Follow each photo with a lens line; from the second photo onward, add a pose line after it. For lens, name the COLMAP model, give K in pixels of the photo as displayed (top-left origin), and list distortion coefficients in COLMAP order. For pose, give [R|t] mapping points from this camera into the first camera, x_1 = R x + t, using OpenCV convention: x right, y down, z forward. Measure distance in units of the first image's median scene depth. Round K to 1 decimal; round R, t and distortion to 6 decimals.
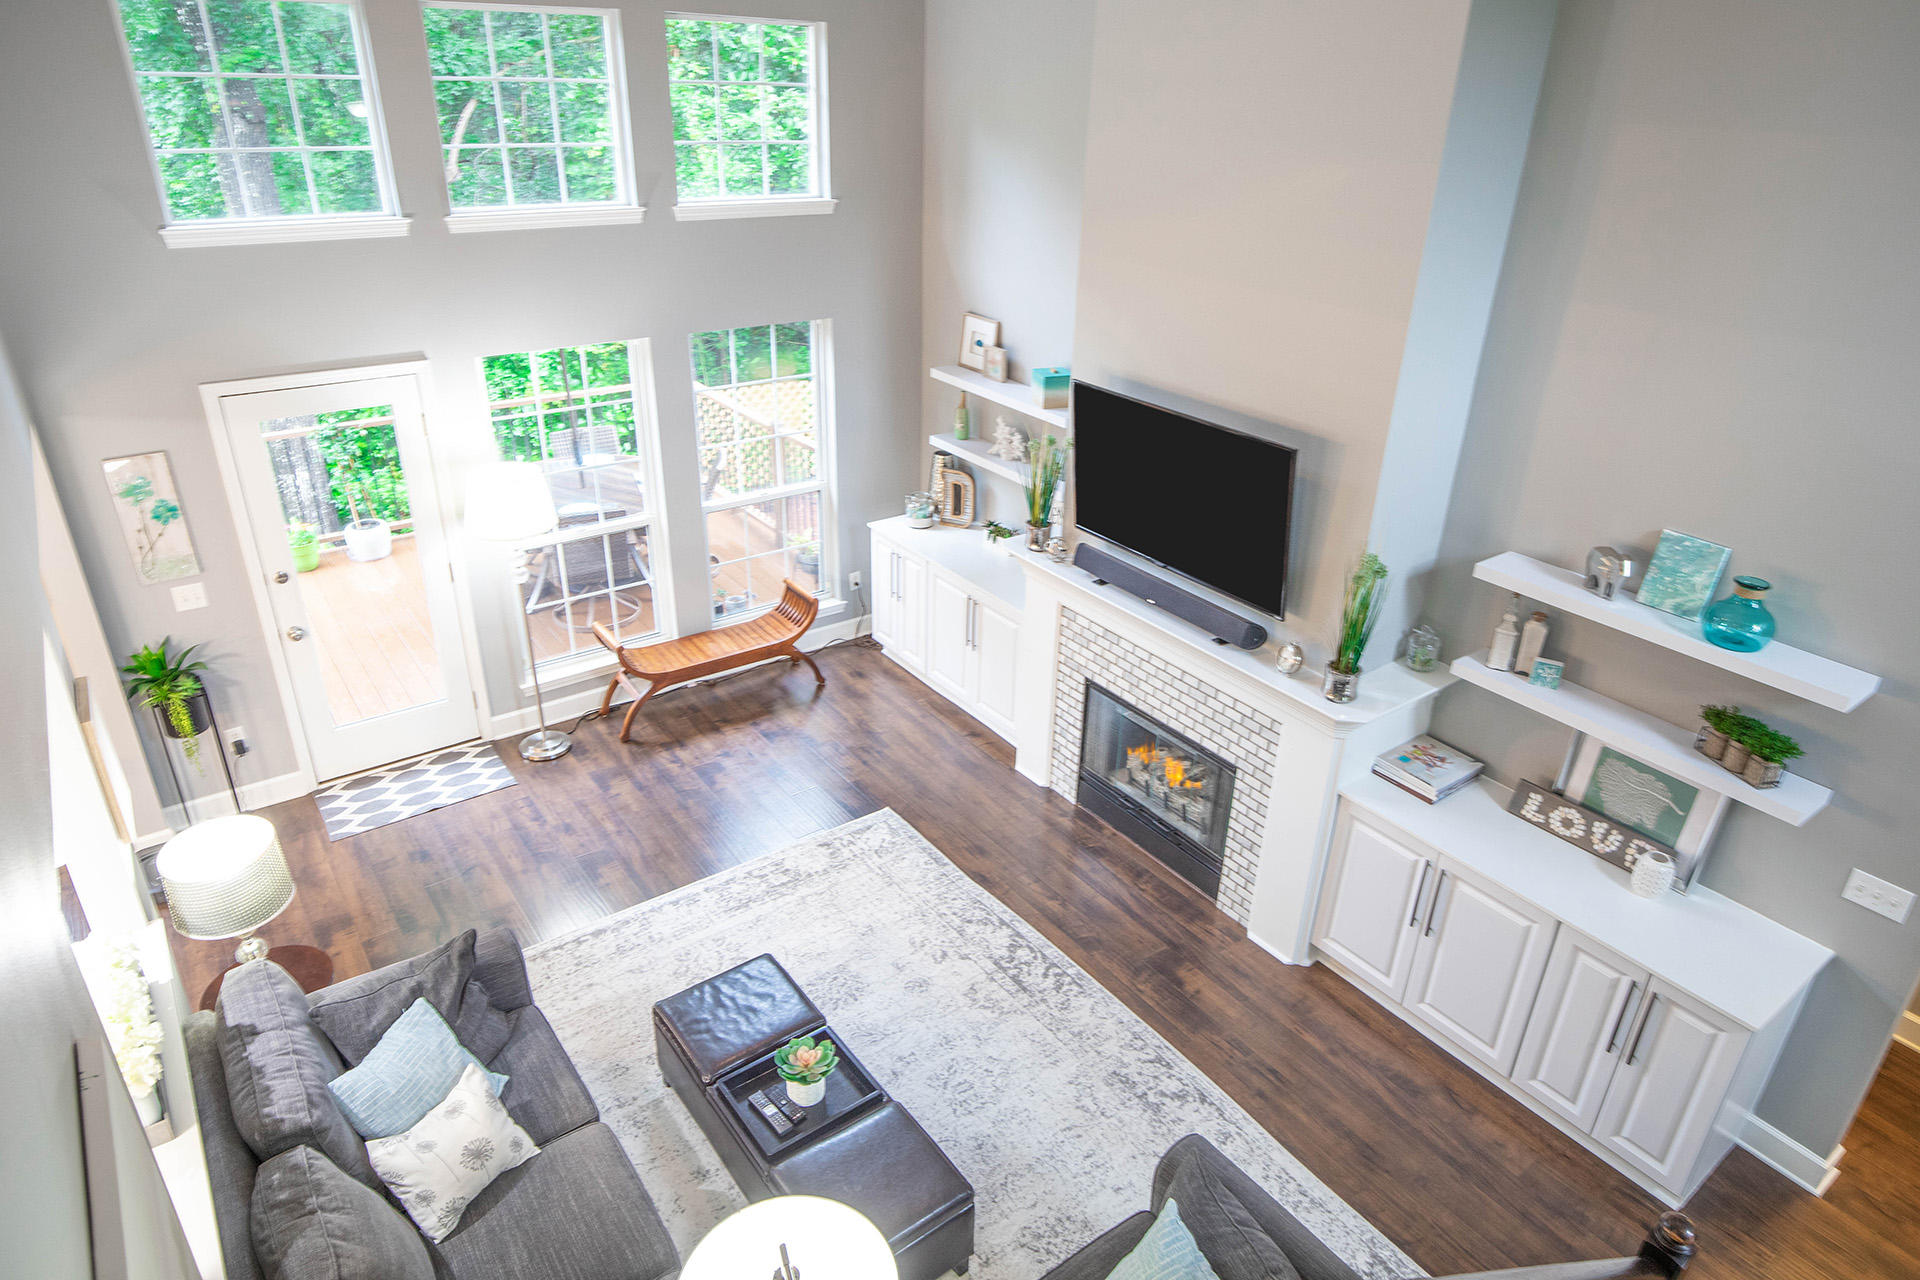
lens RADIAL K [[1146.9, 0, 964.6], [0, 1146.9, 619.6], [0, 0, 1]] dist [-0.005408, -0.000934]
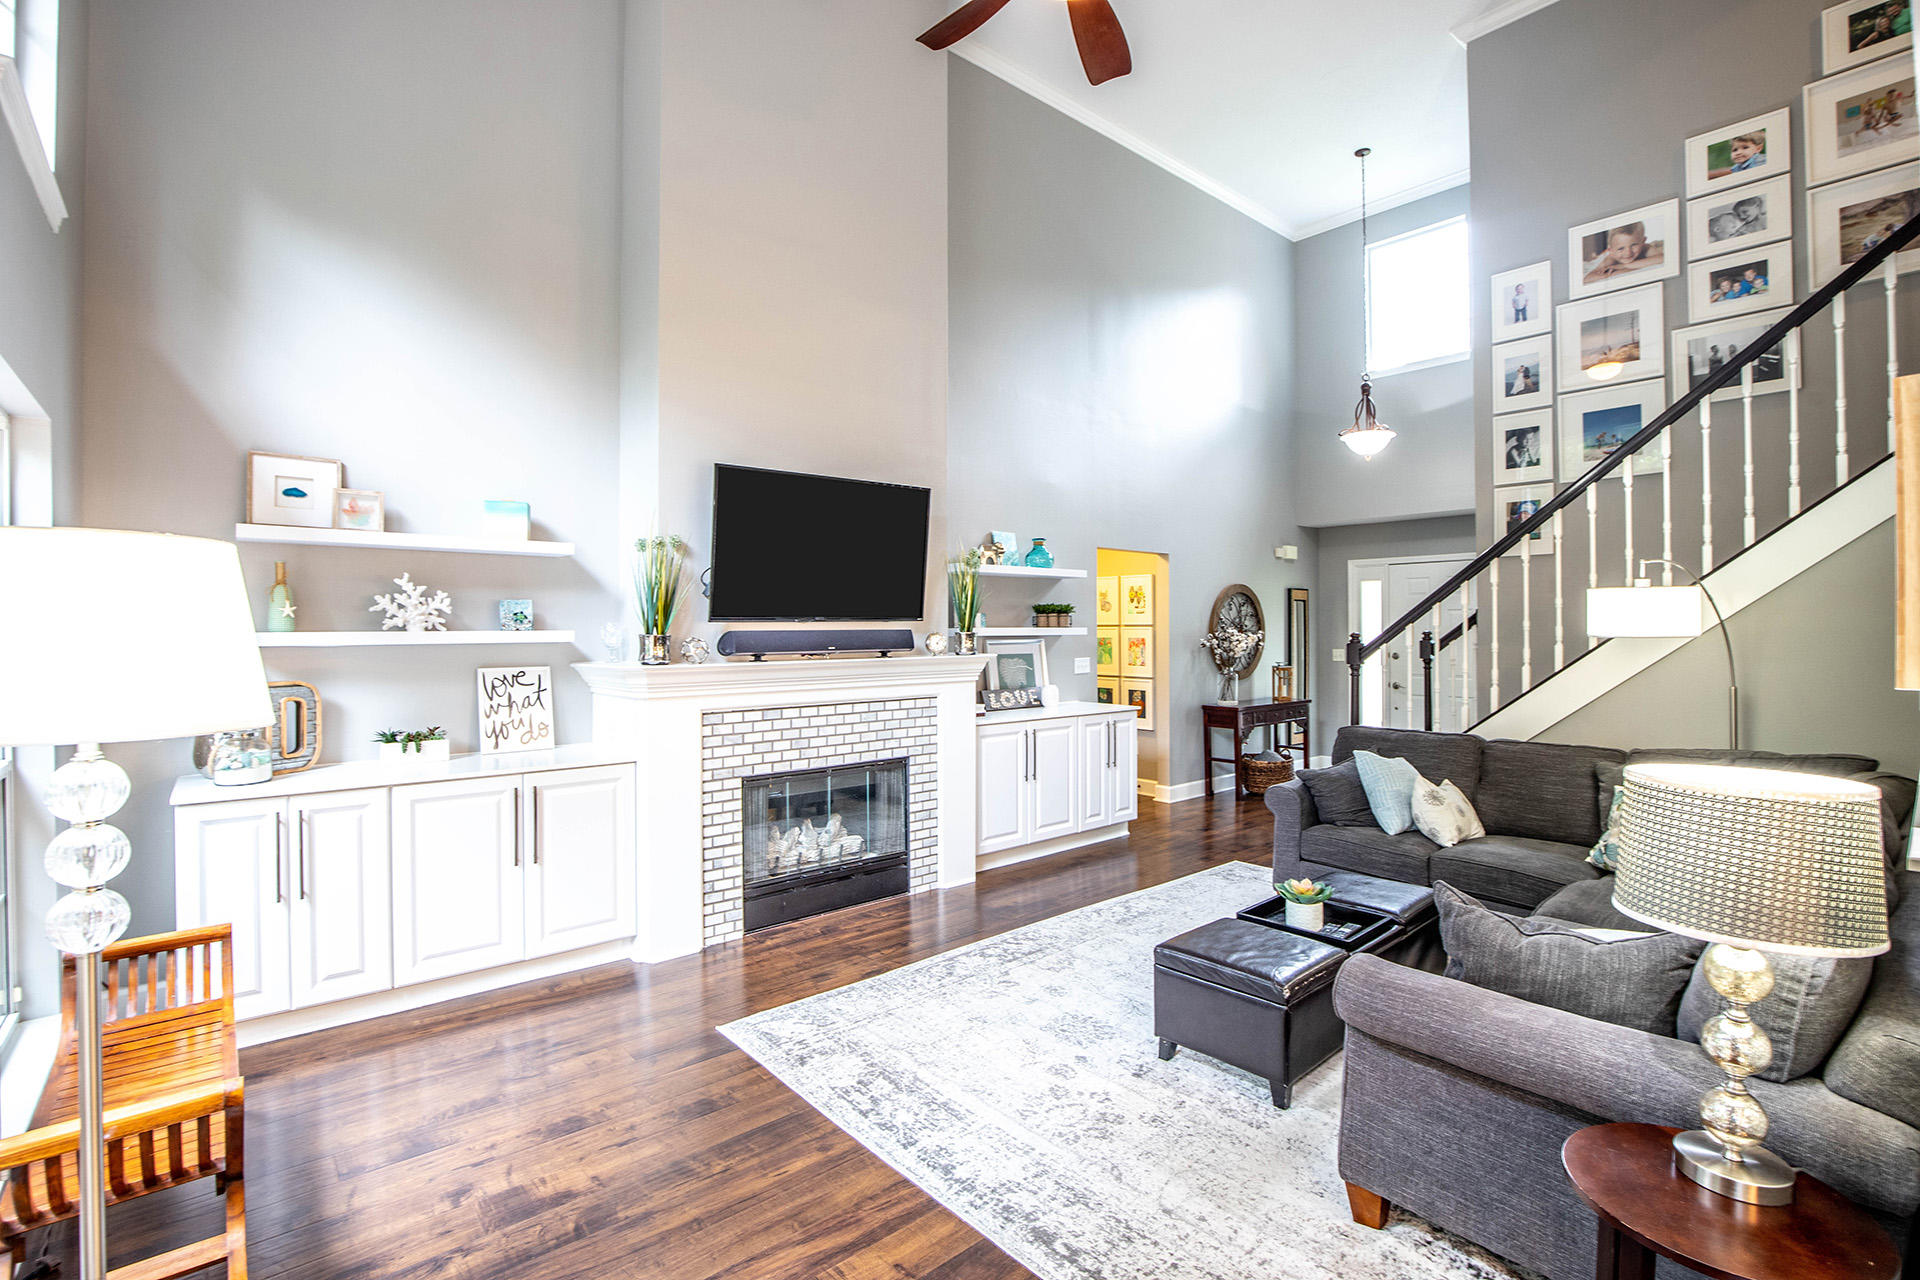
lens RADIAL K [[880.0, 0, 969.2], [0, 880.0, 626.8], [0, 0, 1]] dist [-0.037926, 0.007678]
pose [[-0.078984, -0.025374, 0.996553, -0.691290], [0.433761, 0.899206, 0.057274, -0.024604], [-0.897559, 0.436790, -0.060016, 0.893499]]
